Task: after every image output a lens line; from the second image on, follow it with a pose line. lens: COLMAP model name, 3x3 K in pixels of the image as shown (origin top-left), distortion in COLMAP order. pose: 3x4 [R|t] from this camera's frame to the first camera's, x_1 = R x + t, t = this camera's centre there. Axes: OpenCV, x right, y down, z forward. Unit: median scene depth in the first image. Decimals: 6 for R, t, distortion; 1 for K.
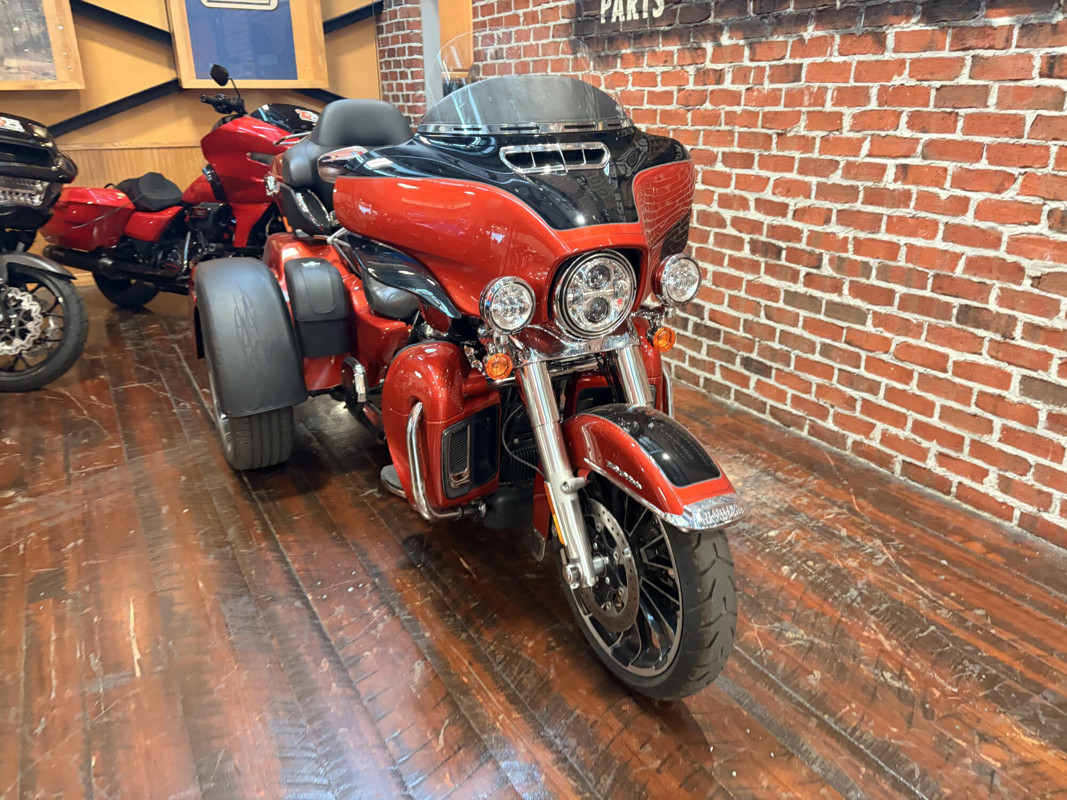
lens RADIAL K [[806.9, 0, 524.5], [0, 806.9, 397.6], [0, 0, 1]] dist [0.044784, -0.044492]
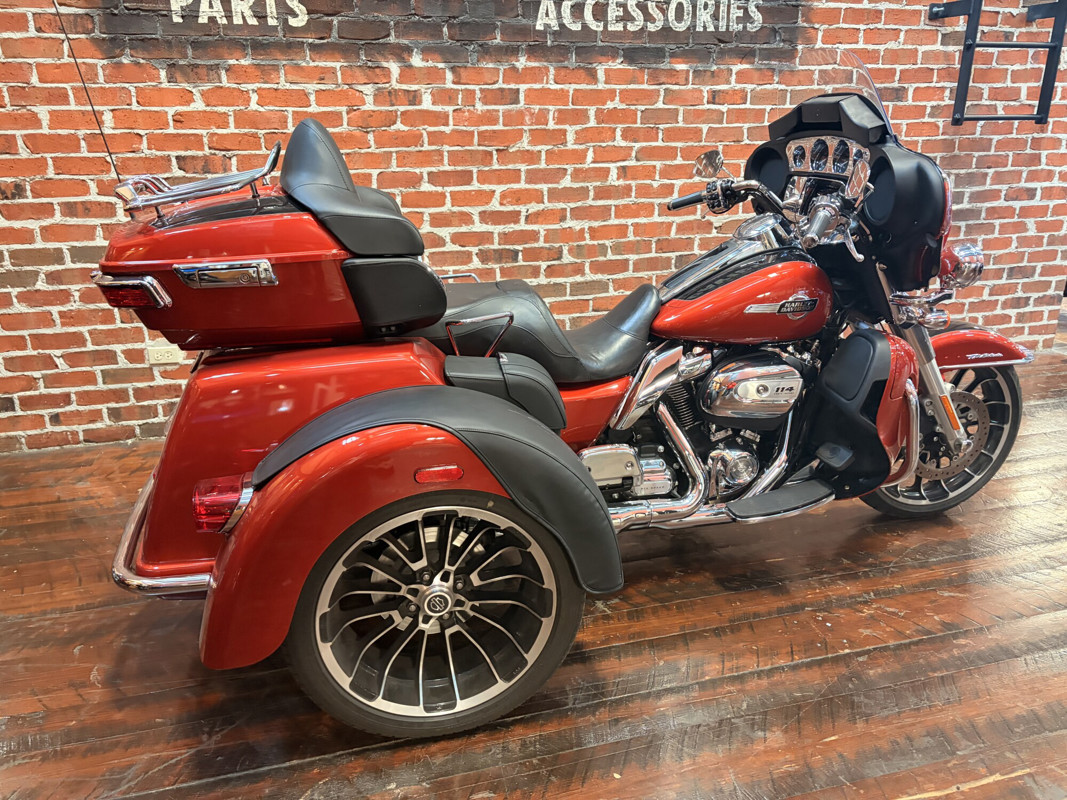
lens RADIAL K [[806.9, 0, 534.1], [0, 806.9, 395.8], [0, 0, 1]] dist [0.044784, -0.044492]
pose [[0.240876, -0.312215, 0.918967, -0.836575], [0.346261, 0.912182, 0.219150, -0.257137], [-0.906687, 0.265414, 0.327831, 0.716910]]
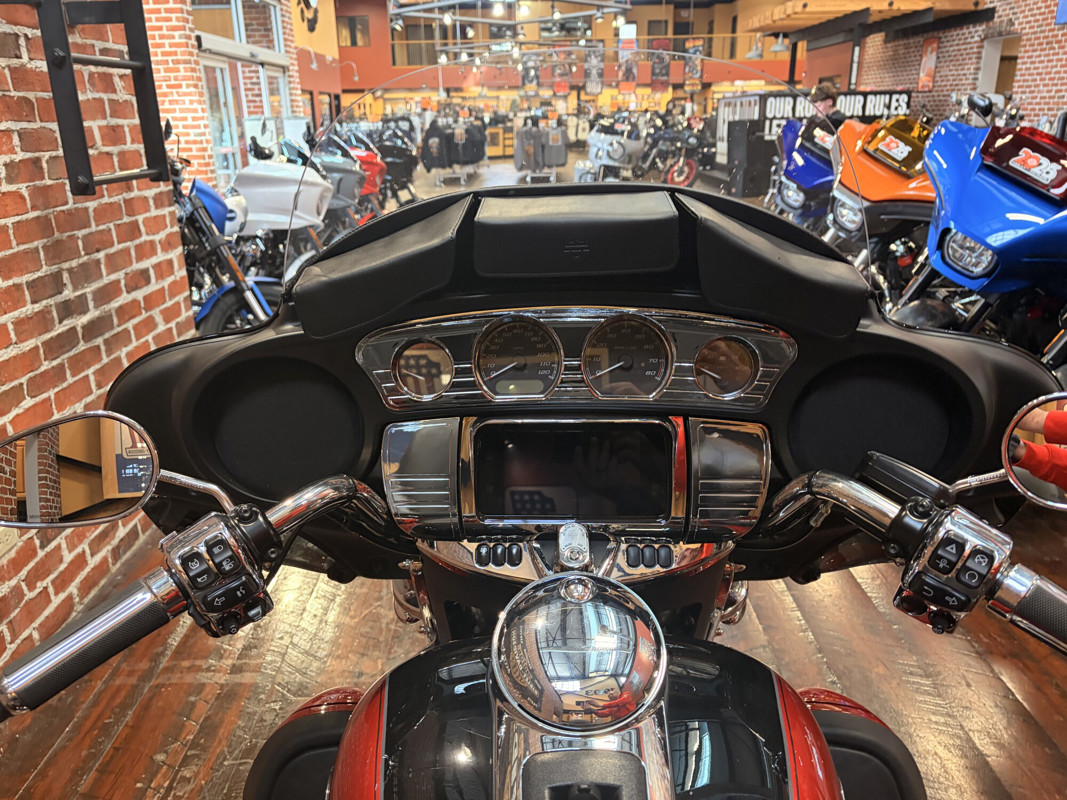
lens RADIAL K [[806.9, 0, 528.0], [0, 806.9, 397.1], [0, 0, 1]] dist [0.044784, -0.044492]
pose [[-0.876340, -0.131443, 0.463413, -0.105787], [0.195919, 0.781616, 0.592192, -0.350493], [-0.440051, 0.609753, -0.659209, 0.846154]]
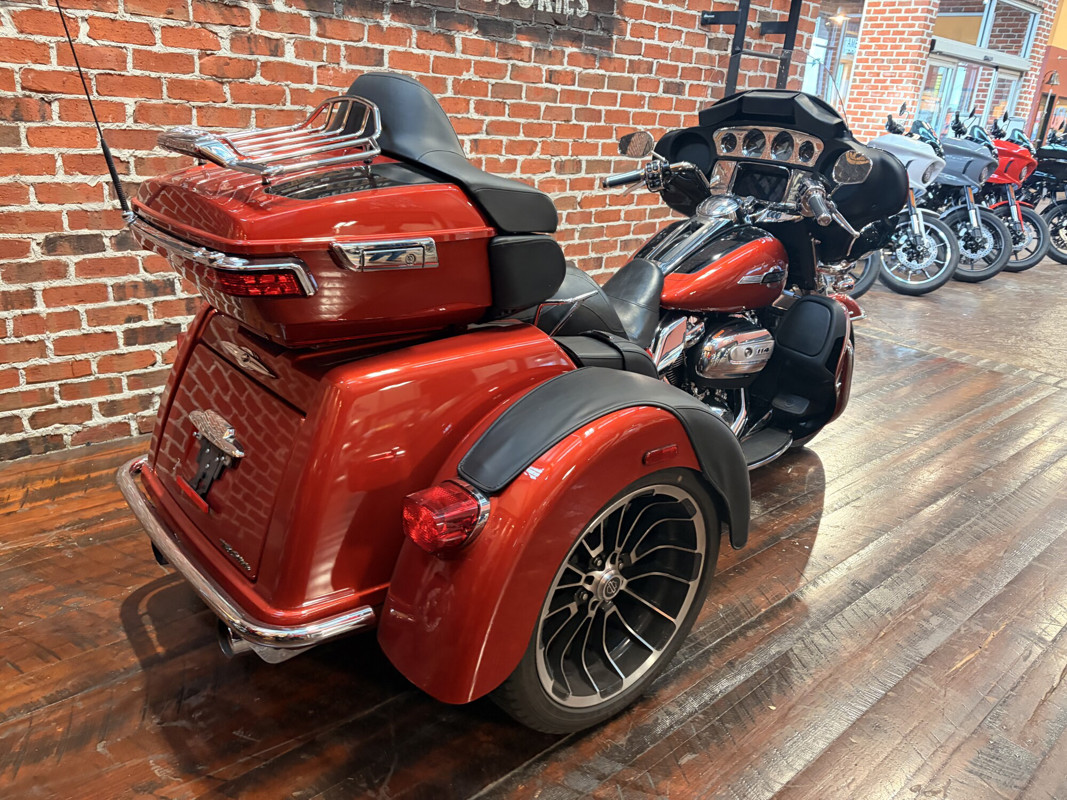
lens RADIAL K [[806.9, 0, 539.7], [0, 806.9, 398.3], [0, 0, 1]] dist [0.044784, -0.044492]
pose [[-0.228343, -0.345911, 0.910058, -0.831918], [0.275502, 0.873589, 0.401175, -0.379801], [-0.933787, 0.342328, -0.104179, 1.071210]]
